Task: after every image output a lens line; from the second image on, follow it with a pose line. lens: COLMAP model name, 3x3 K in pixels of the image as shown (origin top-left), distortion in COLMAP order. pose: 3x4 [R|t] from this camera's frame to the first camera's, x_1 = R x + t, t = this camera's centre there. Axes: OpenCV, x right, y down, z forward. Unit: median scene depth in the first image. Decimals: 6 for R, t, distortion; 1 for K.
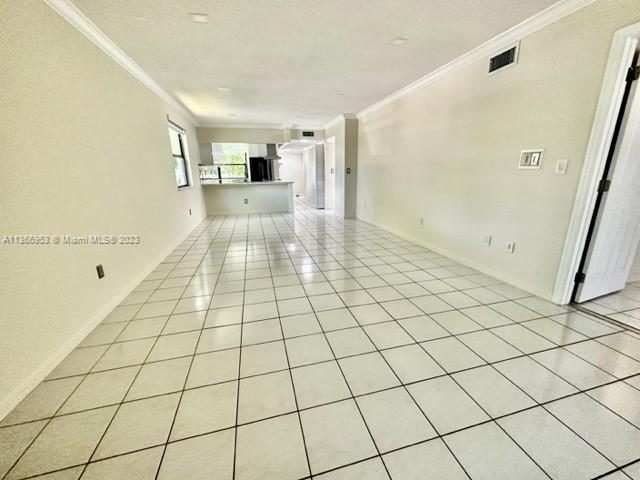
lens RADIAL K [[255.2, 0, 320.8], [0, 255.2, 241.8], [0, 0, 1]] dist [-0.004380, 0.000839]
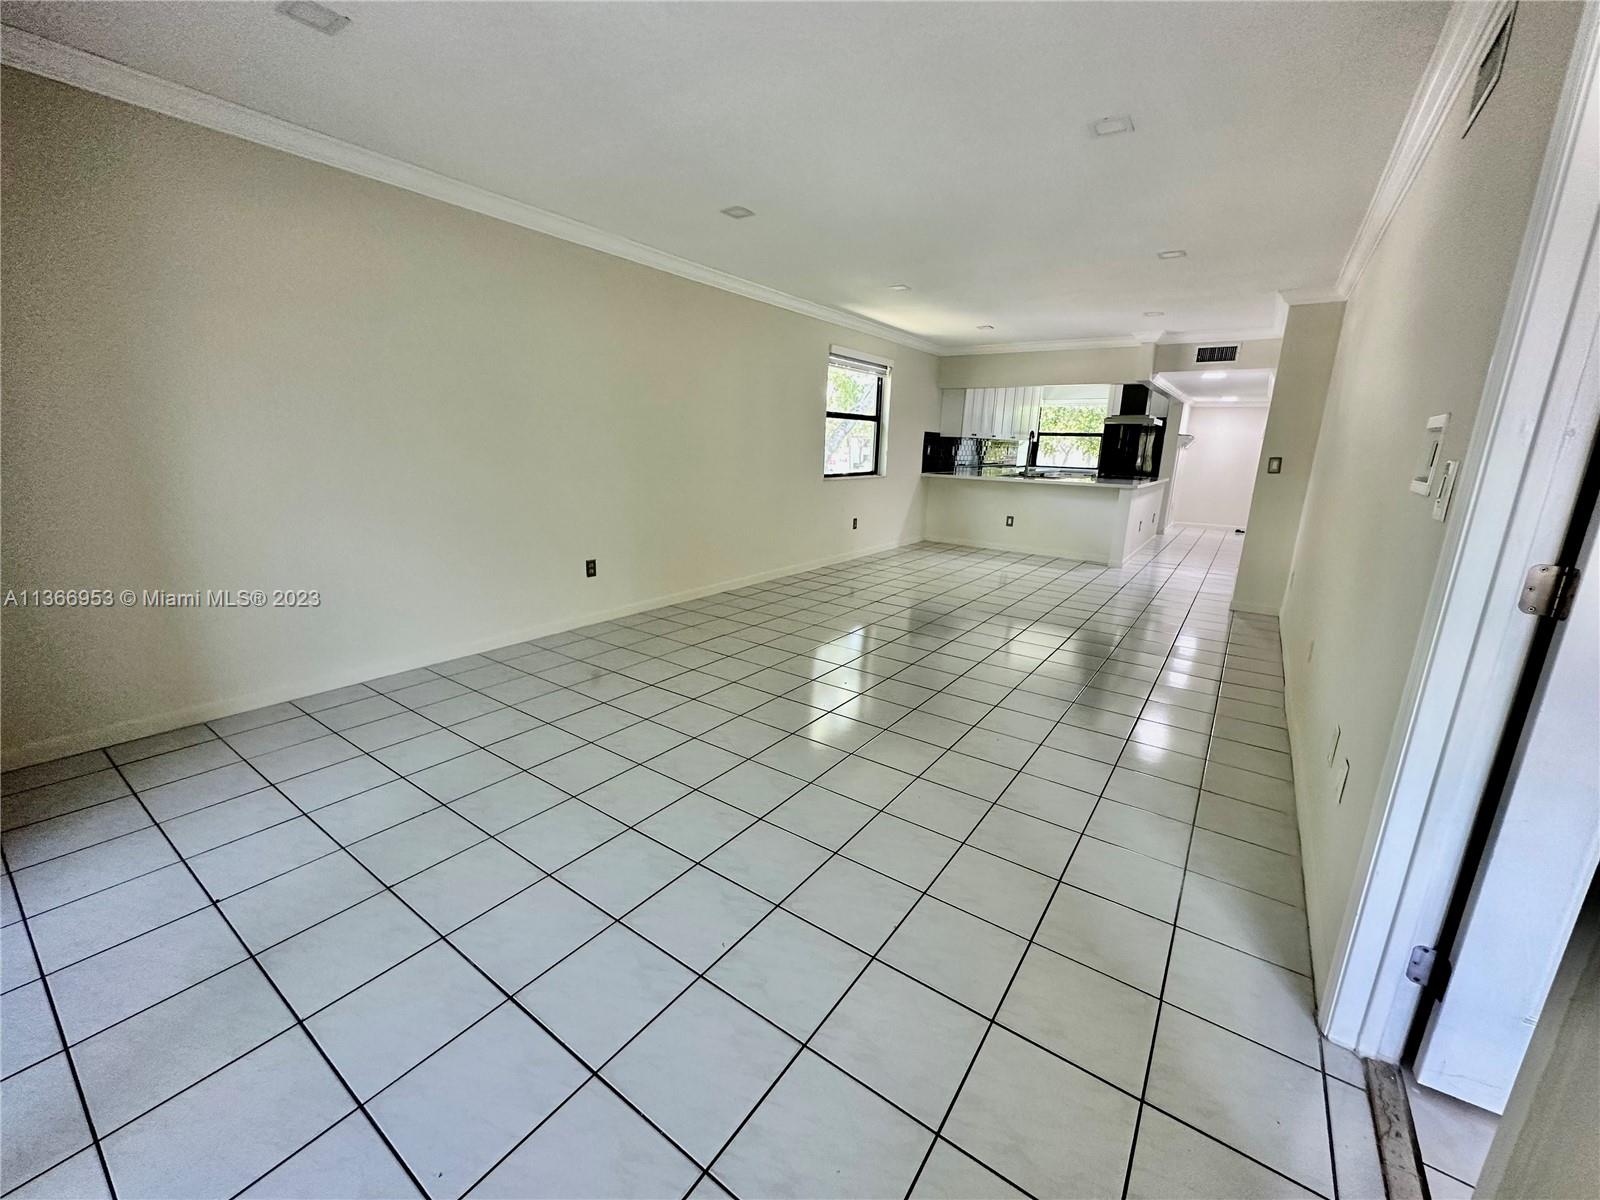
lens RADIAL K [[638.0, 0, 795.0], [0, 638.0, 604.9], [0, 0, 1]] dist [-0.004380, 0.000839]
pose [[0.644395, 0.224509, -0.730993, 0.334898], [-0.244253, 0.966284, 0.081456, -0.028966], [0.724635, 0.126058, 0.677505, 0.049793]]
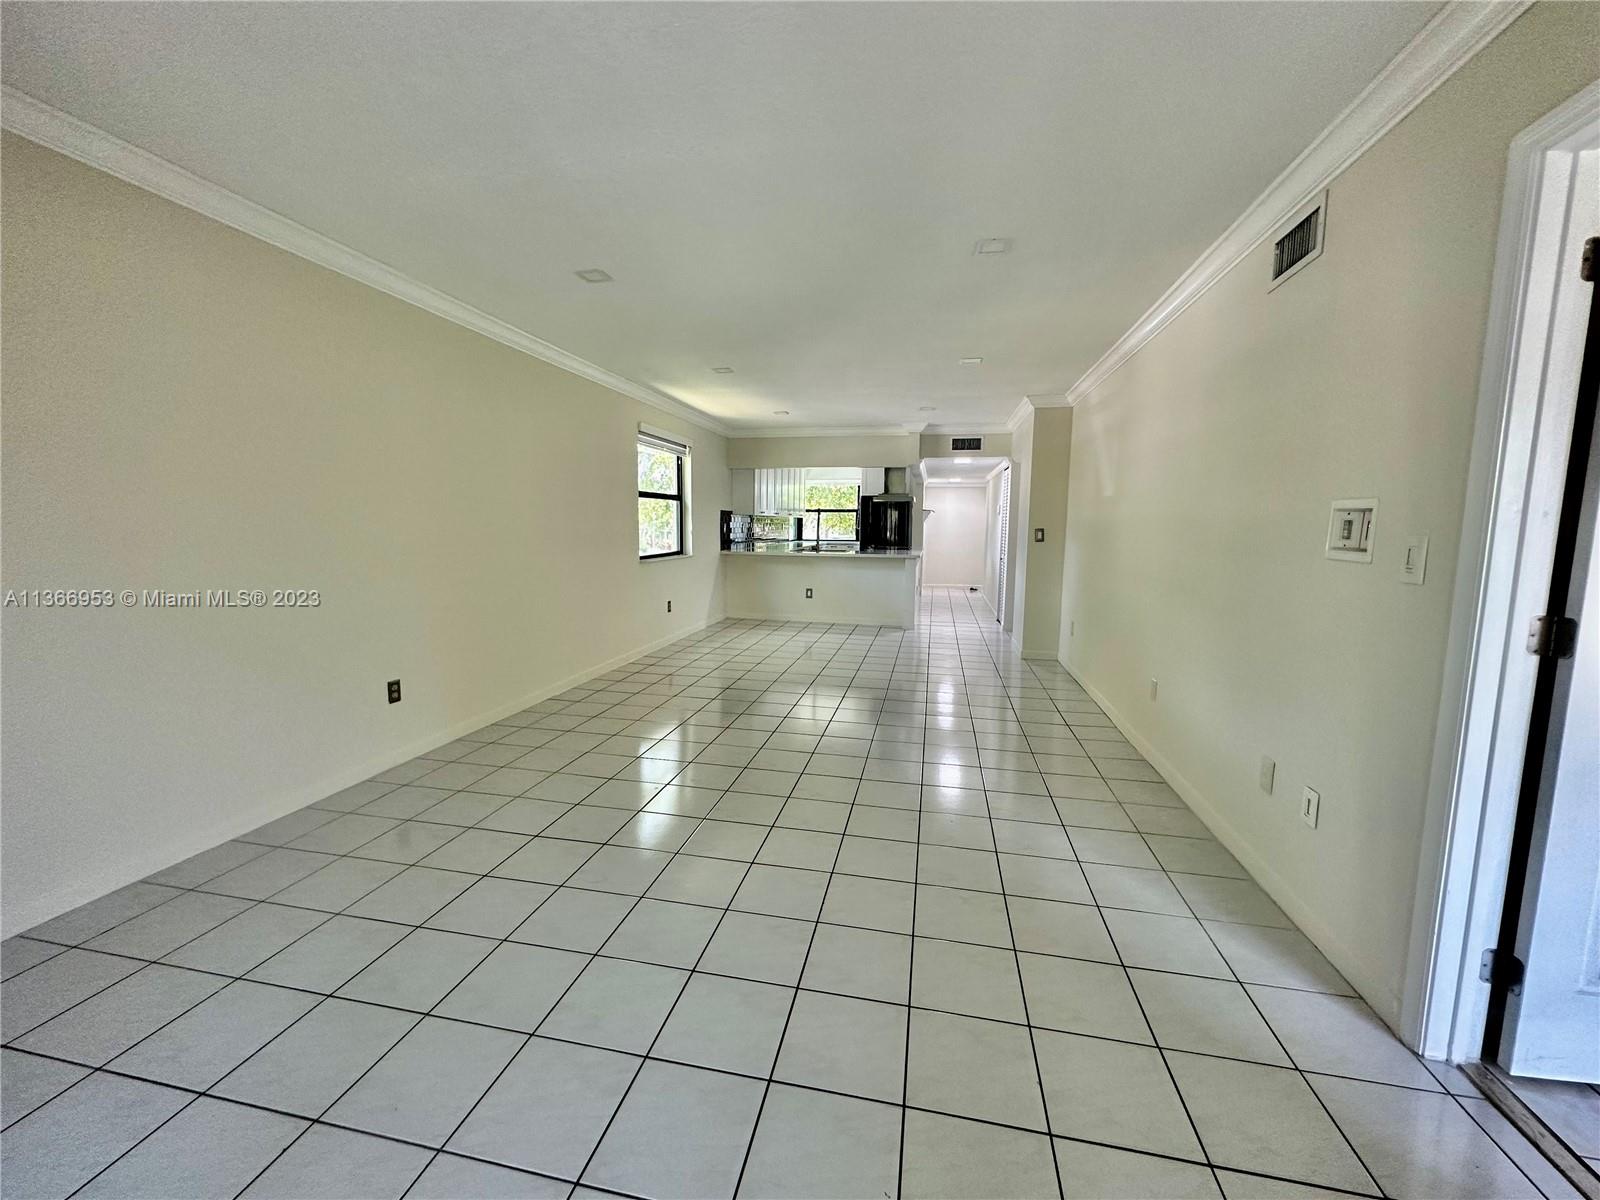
lens RADIAL K [[638.0, 0, 800.7], [0, 638.0, 609.4], [0, 0, 1]] dist [-0.004380, 0.000839]
pose [[0.895841, 0.086057, -0.435963, 0.210299], [-0.144803, 0.984053, -0.103301, -0.018934], [0.420121, 0.155669, 0.894017, 0.012932]]
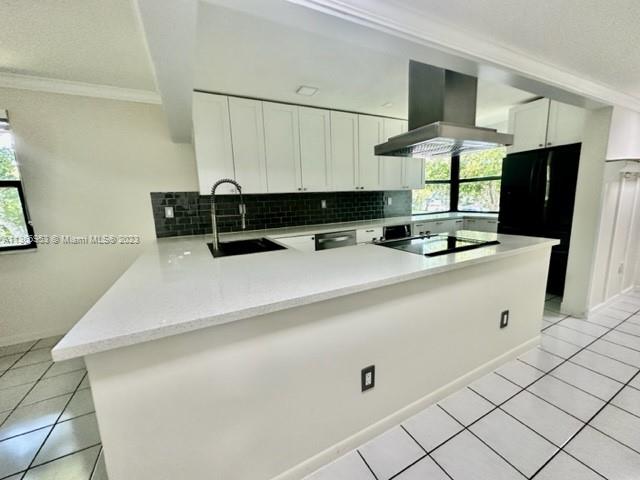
lens RADIAL K [[255.2, 0, 320.5], [0, 255.2, 242.5], [0, 0, 1]] dist [-0.004380, 0.000839]
pose [[0.220889, 0.172707, -0.959886, -0.000928], [-0.231575, 0.965338, 0.120398, -0.360395], [0.947408, 0.195691, 0.253227, 1.241215]]
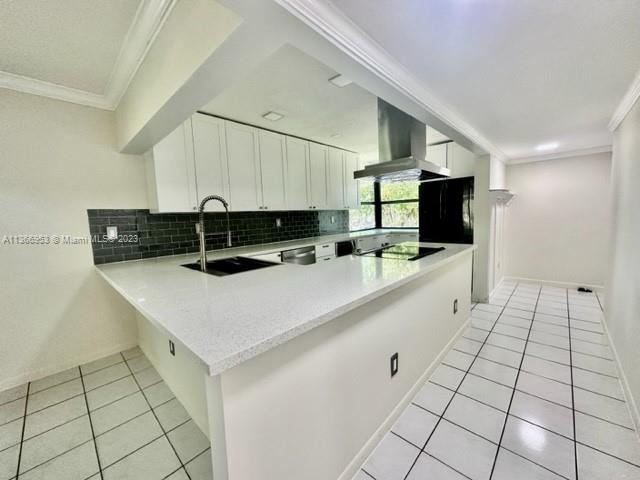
lens RADIAL K [[255.2, 0, 321.2], [0, 255.2, 242.1], [0, 0, 1]] dist [-0.004380, 0.000839]
pose [[0.537233, 0.081126, -0.839523, -0.014040], [-0.198083, 0.979660, -0.032090, -0.331720], [0.819844, 0.183535, 0.542375, 1.142159]]
